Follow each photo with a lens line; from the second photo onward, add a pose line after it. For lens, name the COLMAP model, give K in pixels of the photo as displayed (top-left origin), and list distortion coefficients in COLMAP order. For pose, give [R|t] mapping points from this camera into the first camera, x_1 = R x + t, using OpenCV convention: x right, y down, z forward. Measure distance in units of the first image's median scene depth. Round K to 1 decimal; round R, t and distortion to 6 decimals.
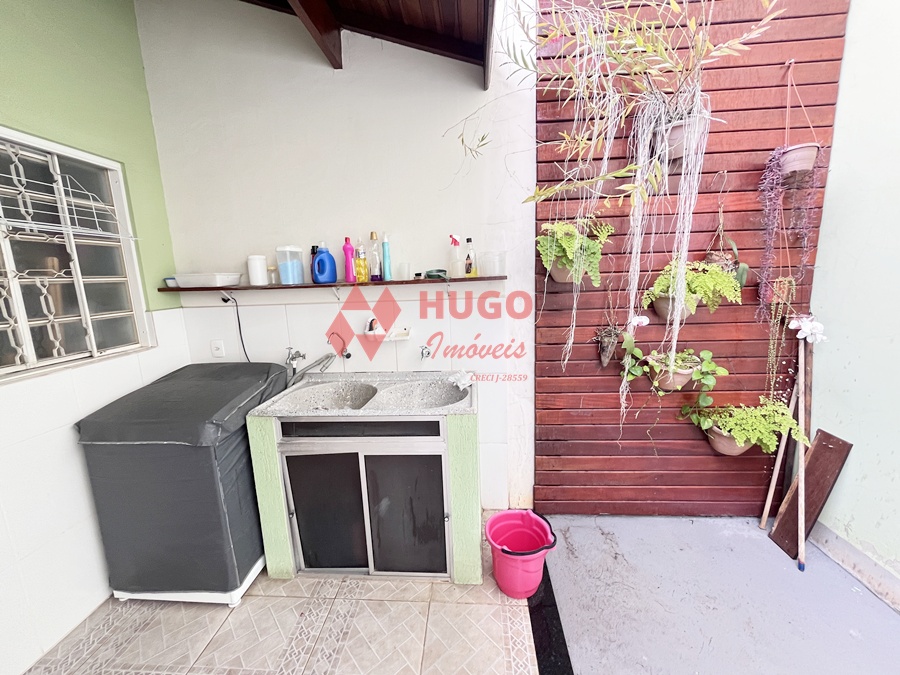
lens RADIAL K [[364.7, 0, 448.9], [0, 364.7, 343.0], [0, 0, 1]] dist [0.001199, -0.000966]
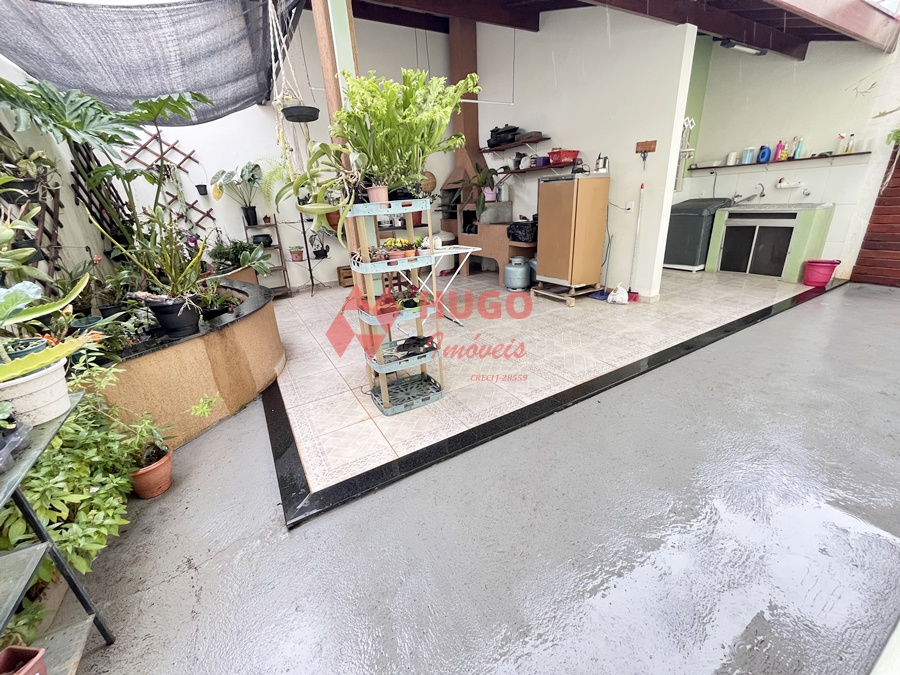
lens RADIAL K [[364.7, 0, 444.6], [0, 364.7, 336.4], [0, 0, 1]] dist [0.001199, -0.000966]
pose [[0.553243, 0.293565, -0.779578, 0.729674], [-0.099196, 0.952403, 0.288250, 0.454645], [0.827093, -0.082141, 0.556031, -2.216962]]
